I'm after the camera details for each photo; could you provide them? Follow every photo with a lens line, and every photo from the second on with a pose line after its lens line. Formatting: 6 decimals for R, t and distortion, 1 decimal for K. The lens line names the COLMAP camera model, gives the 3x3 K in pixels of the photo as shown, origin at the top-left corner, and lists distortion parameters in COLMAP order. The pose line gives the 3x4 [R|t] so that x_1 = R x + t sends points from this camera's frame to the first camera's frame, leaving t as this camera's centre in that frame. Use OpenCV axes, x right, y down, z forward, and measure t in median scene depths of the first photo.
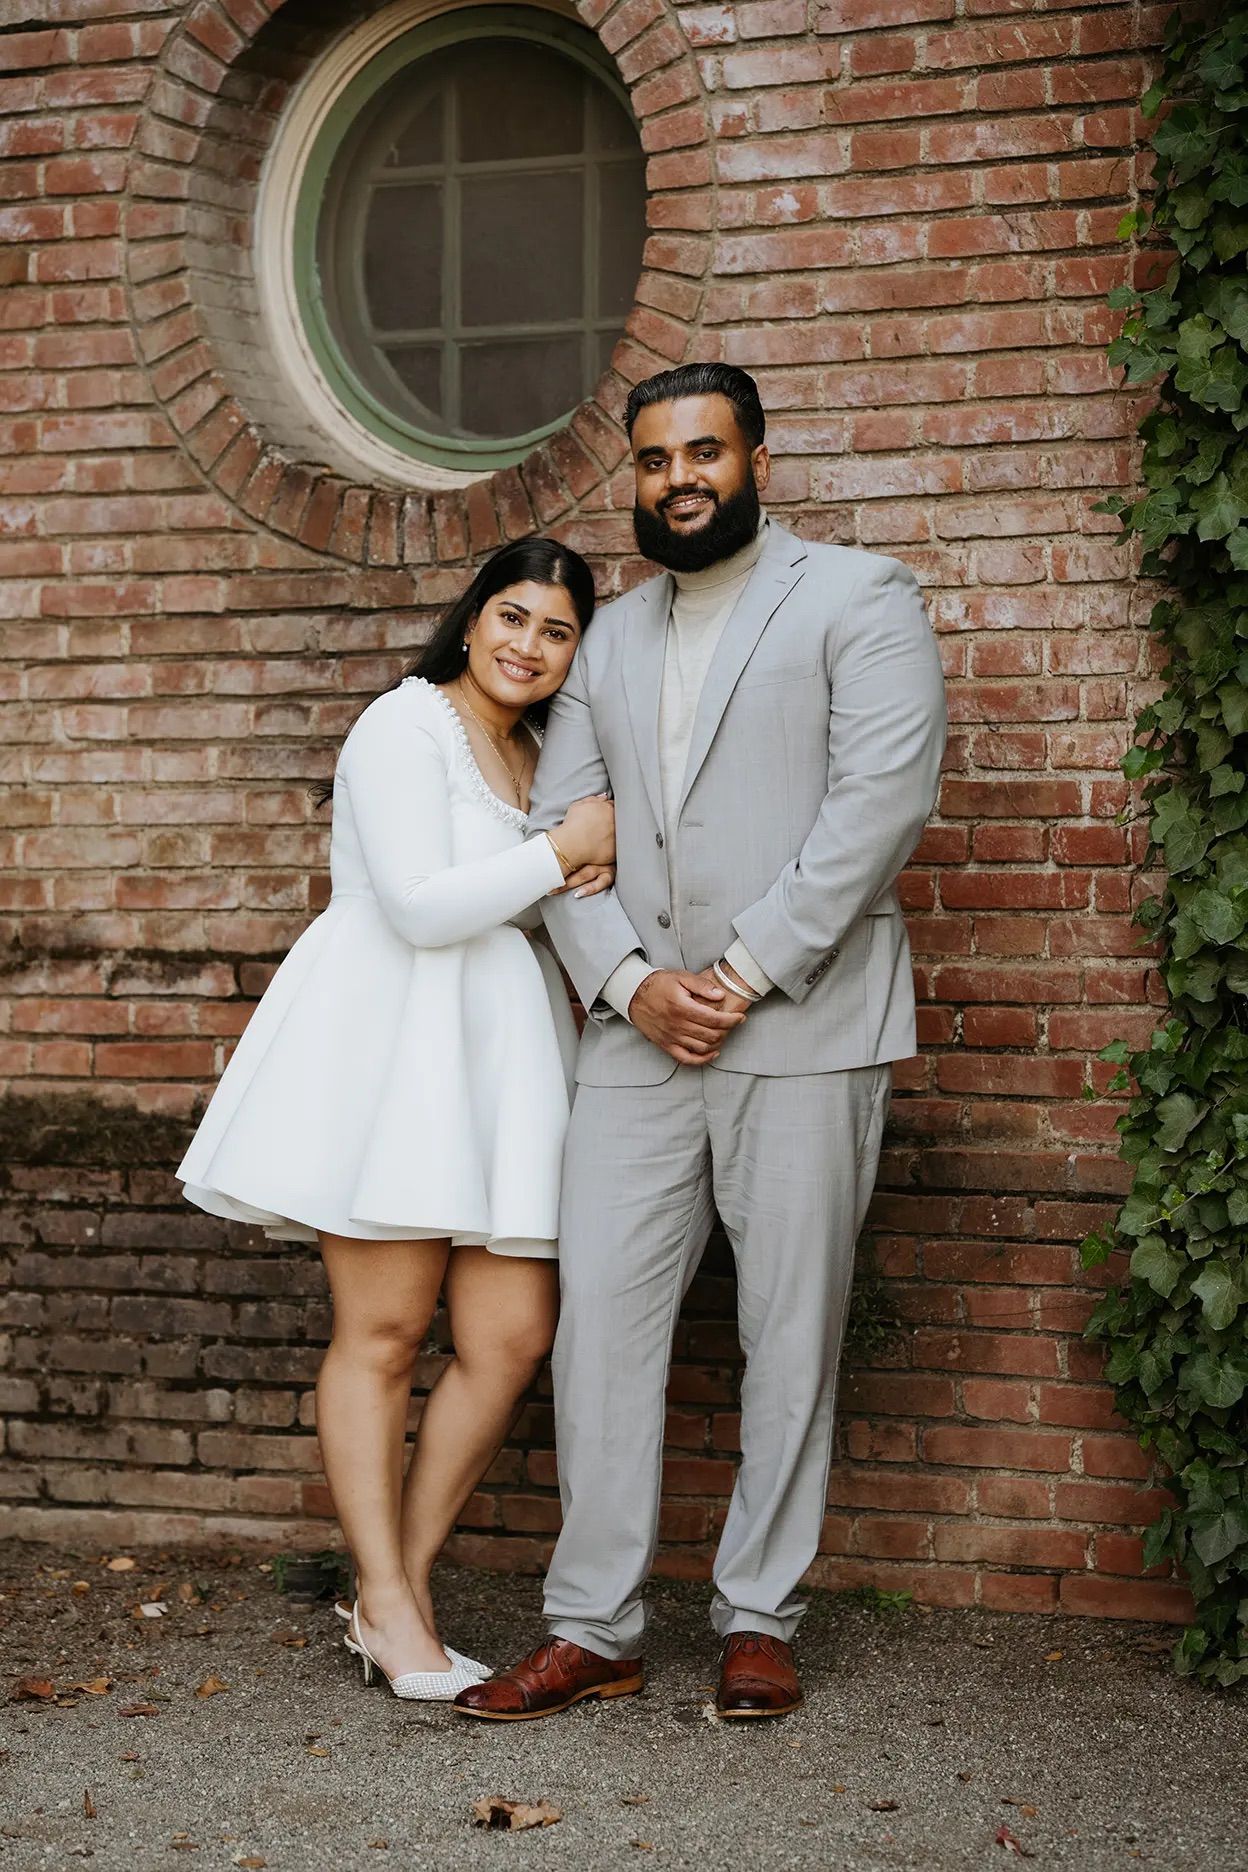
lens RADIAL K [[4562.8, 0, 624.0], [0, 4562.8, 936.0], [0, 0, 1]] dist [0.329699, 0.905283]
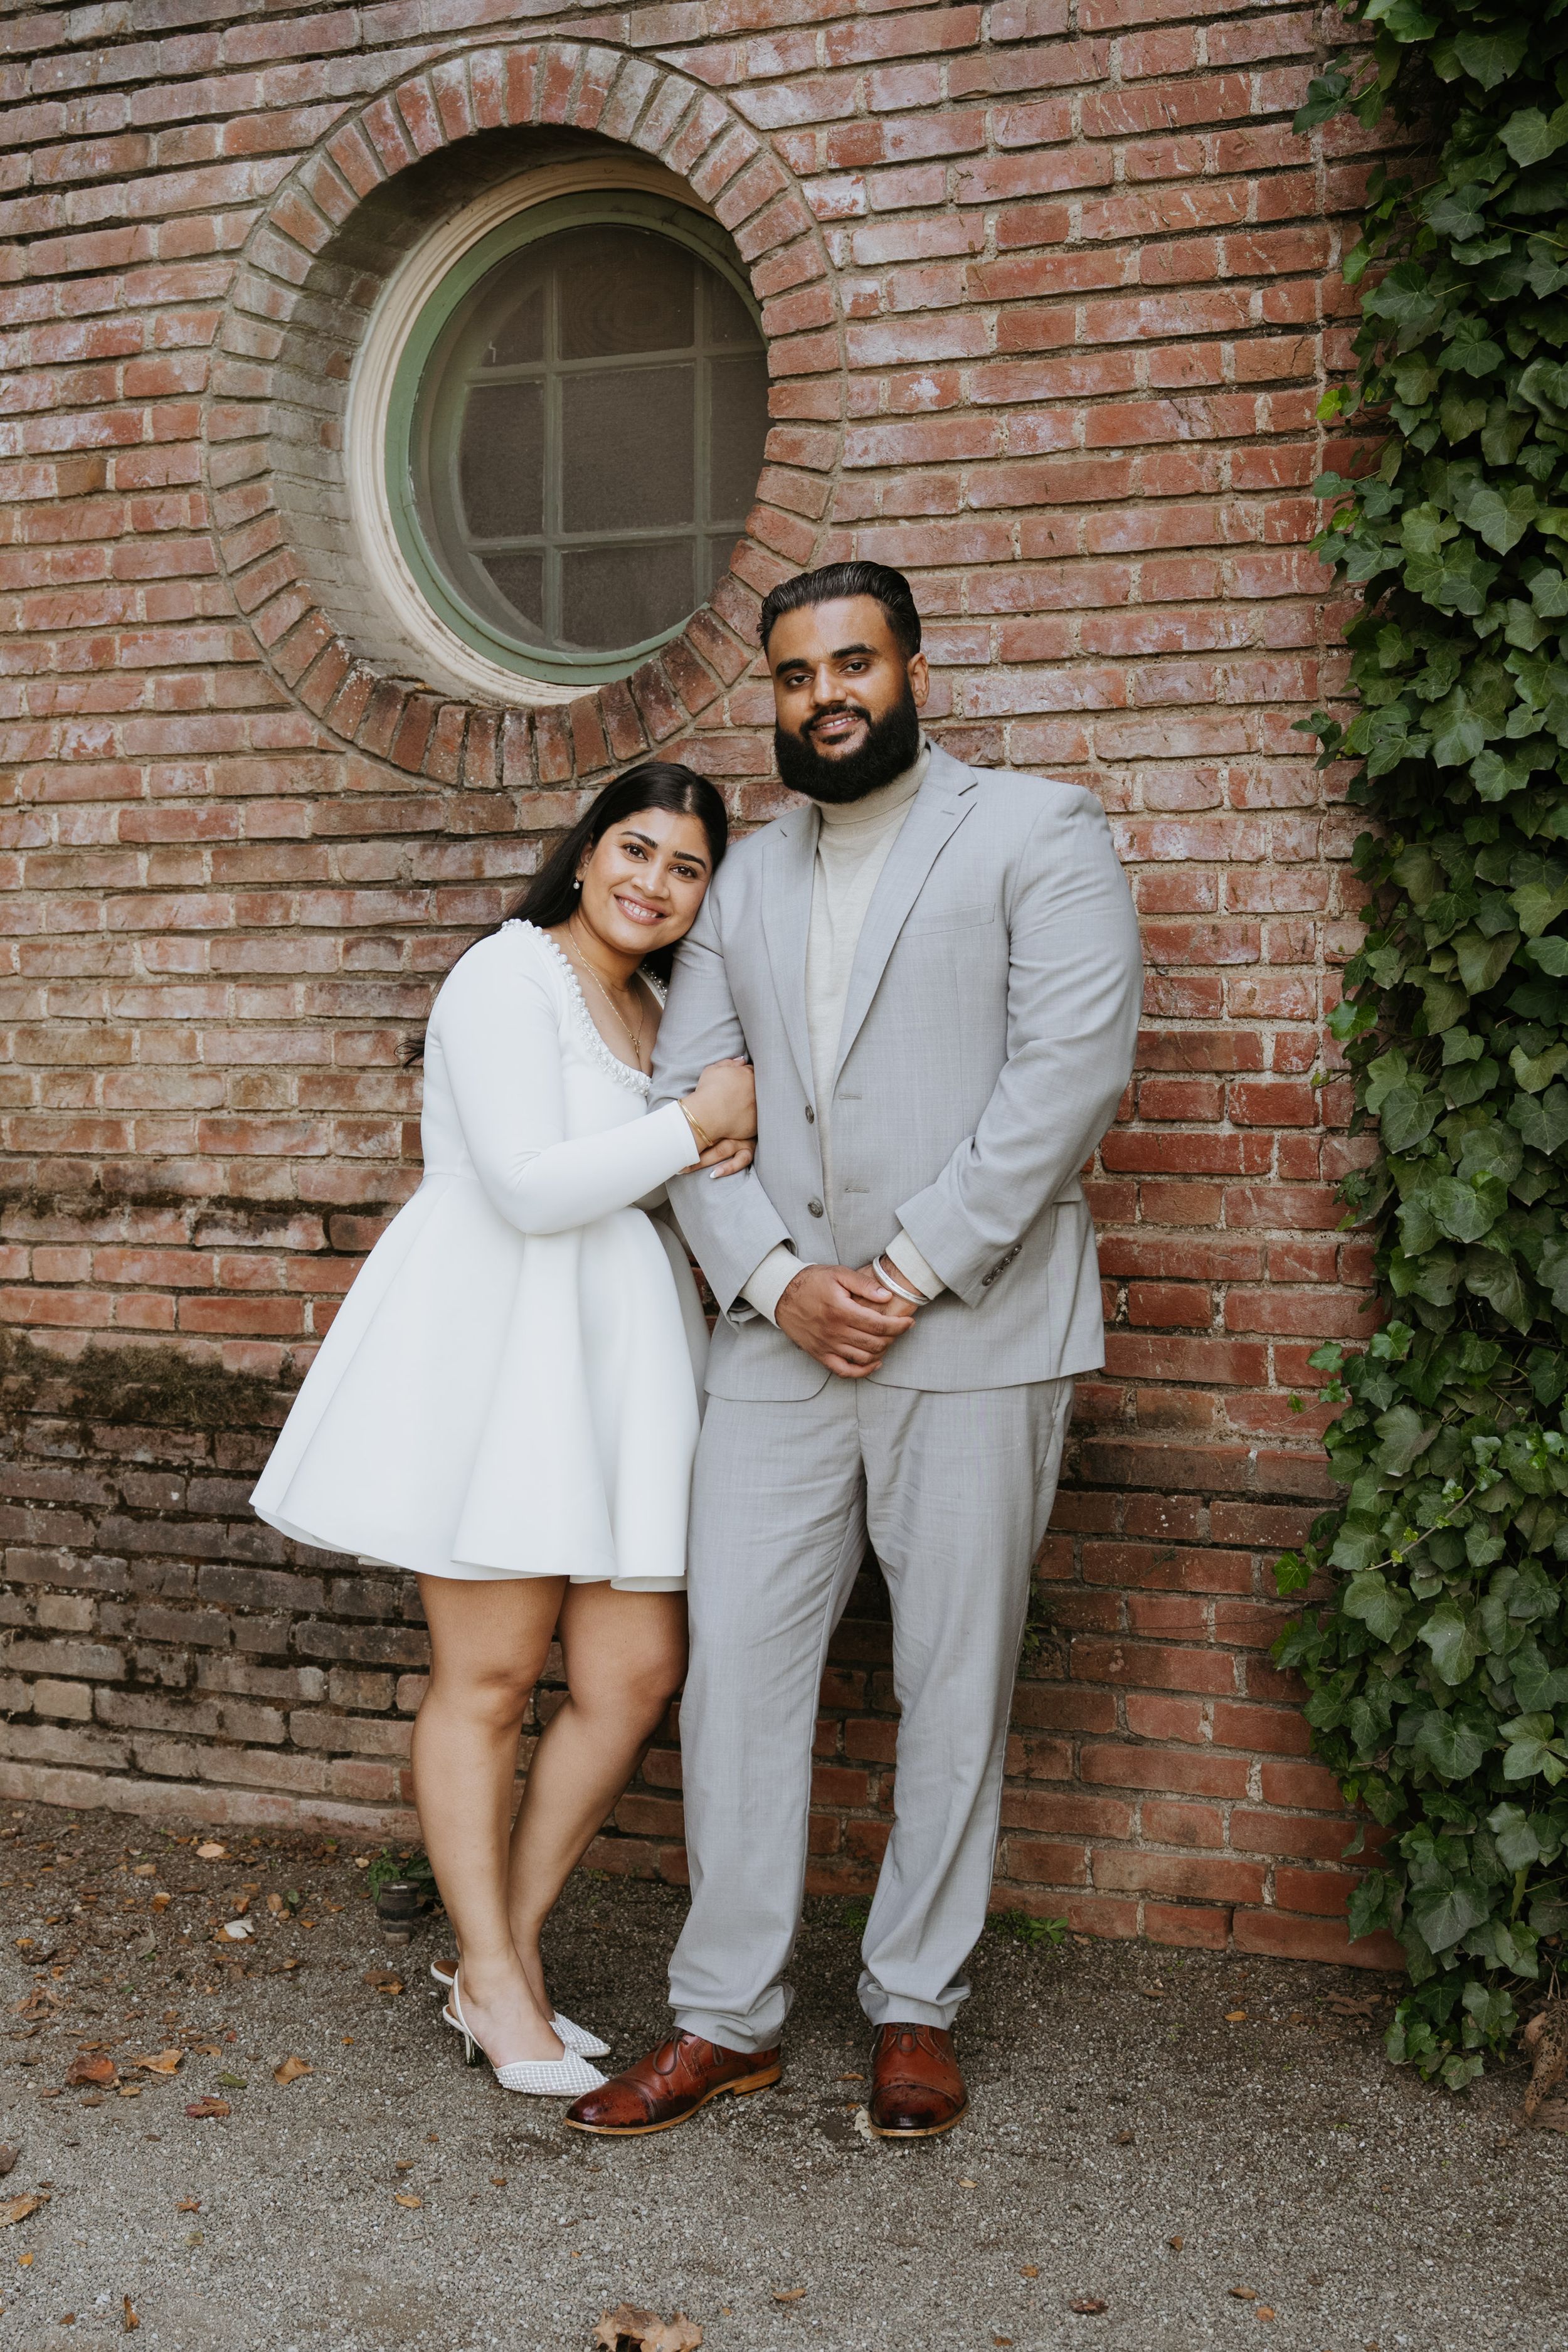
lens RADIAL K [[2779.5, 0, 784.0], [0, 2779.5, 1176.0], [0, 0, 1]] dist [0.024896, -0.010072]
pose [[0.998864, -0.002804, 0.047561, -0.018813], [0.000259, 0.998571, 0.053441, -0.033575], [-0.047643, -0.053368, 0.997438, 0.444533]]
